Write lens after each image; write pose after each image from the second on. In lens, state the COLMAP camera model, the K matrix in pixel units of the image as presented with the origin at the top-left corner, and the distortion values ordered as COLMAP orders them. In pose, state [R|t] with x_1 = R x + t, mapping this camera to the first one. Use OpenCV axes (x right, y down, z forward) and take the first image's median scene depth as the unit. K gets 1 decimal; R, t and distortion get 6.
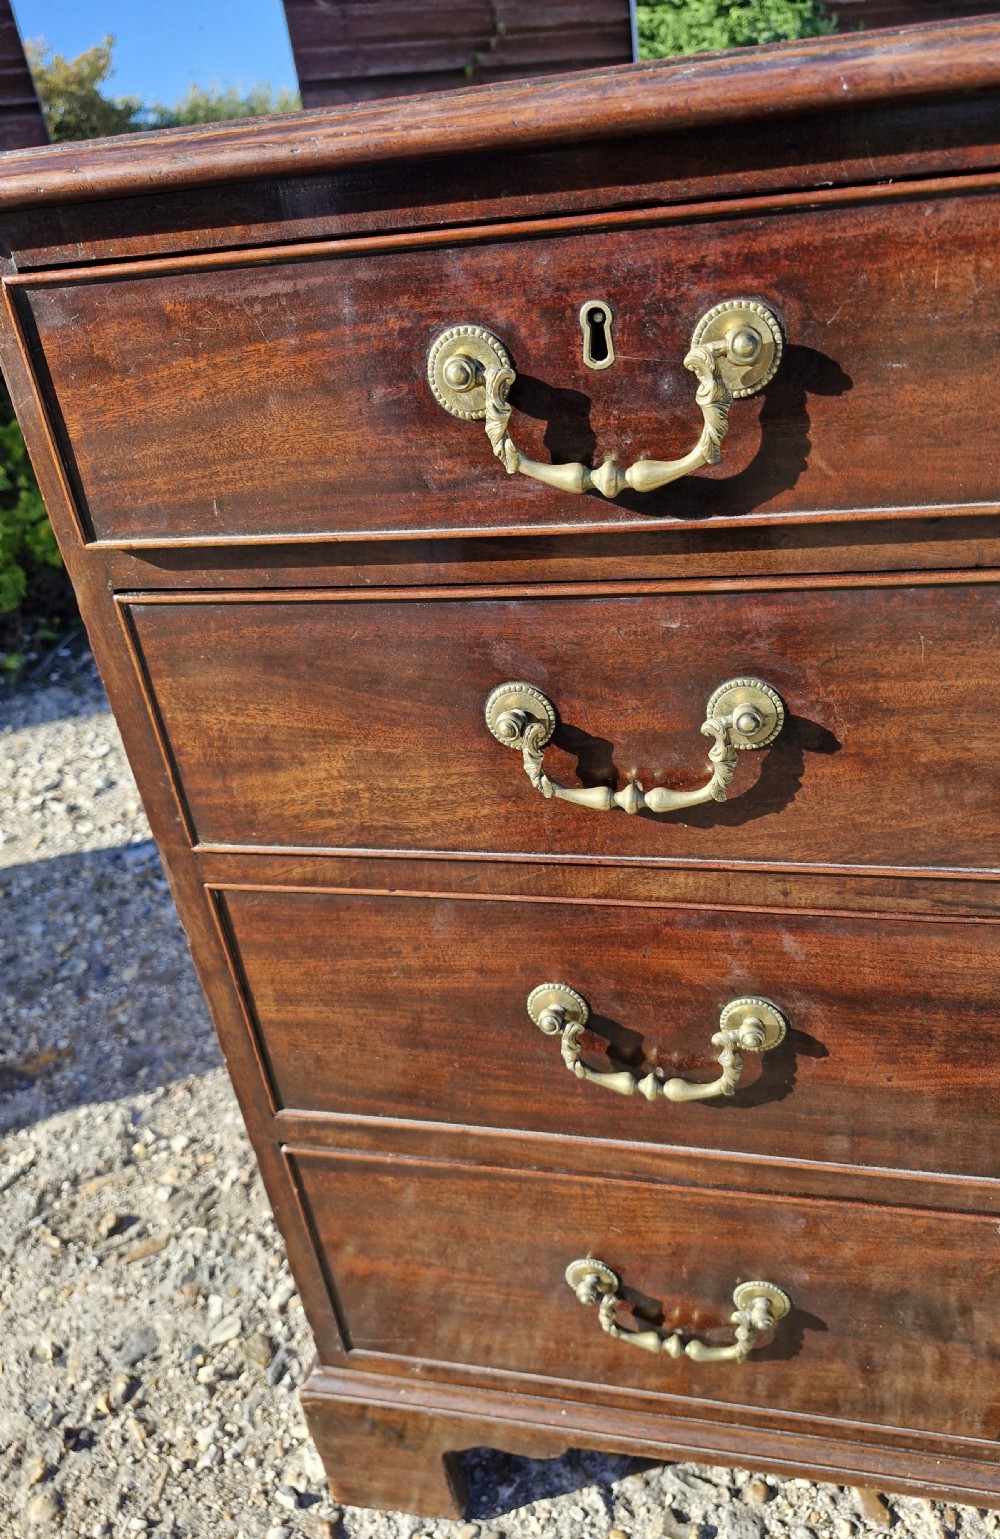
lens RADIAL K [[1092.6, 0, 572.1], [0, 1092.6, 771.4], [0, 0, 1]] dist [0.005123, -0.002823]
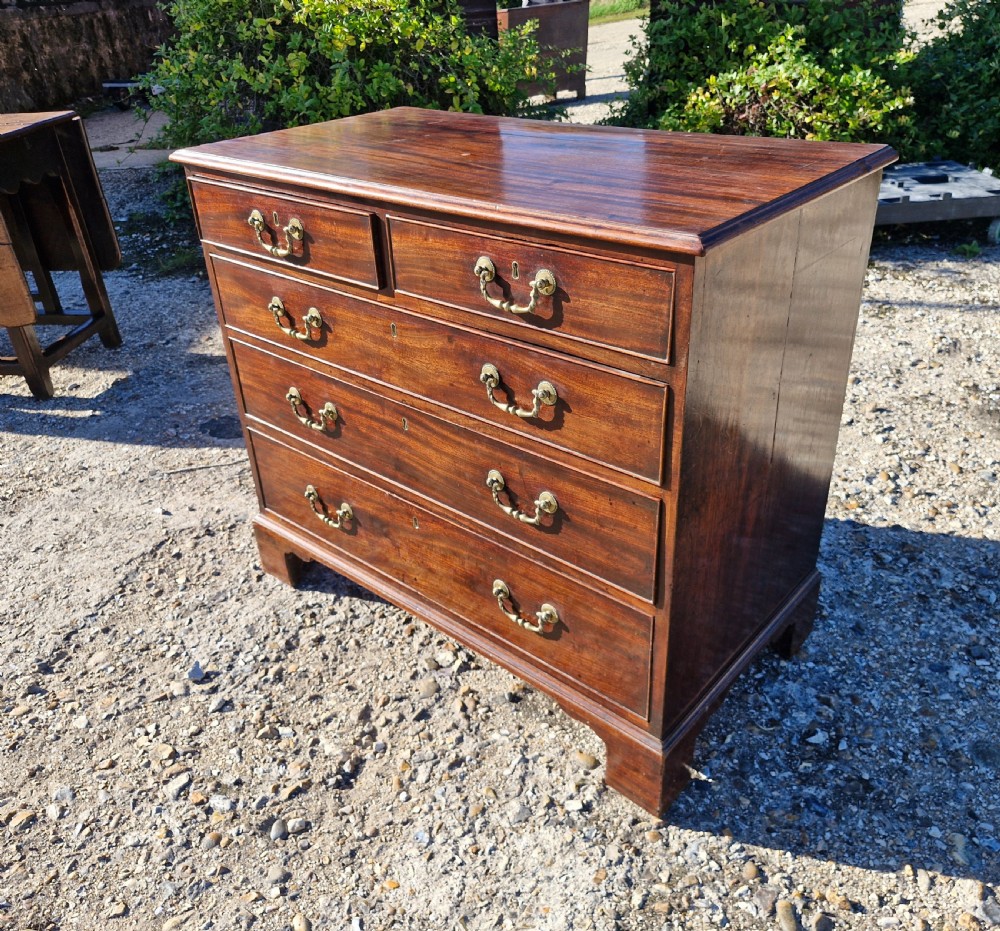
lens RADIAL K [[851.2, 0, 518.1], [0, 851.2, 445.5], [0, 0, 1]] dist [0.088232, -0.119336]
pose [[0.882123, 0.285956, -0.374285, 1.644797], [-0.264301, 0.958239, 0.109189, -0.112509], [0.389878, 0.002606, 0.920863, -1.206803]]
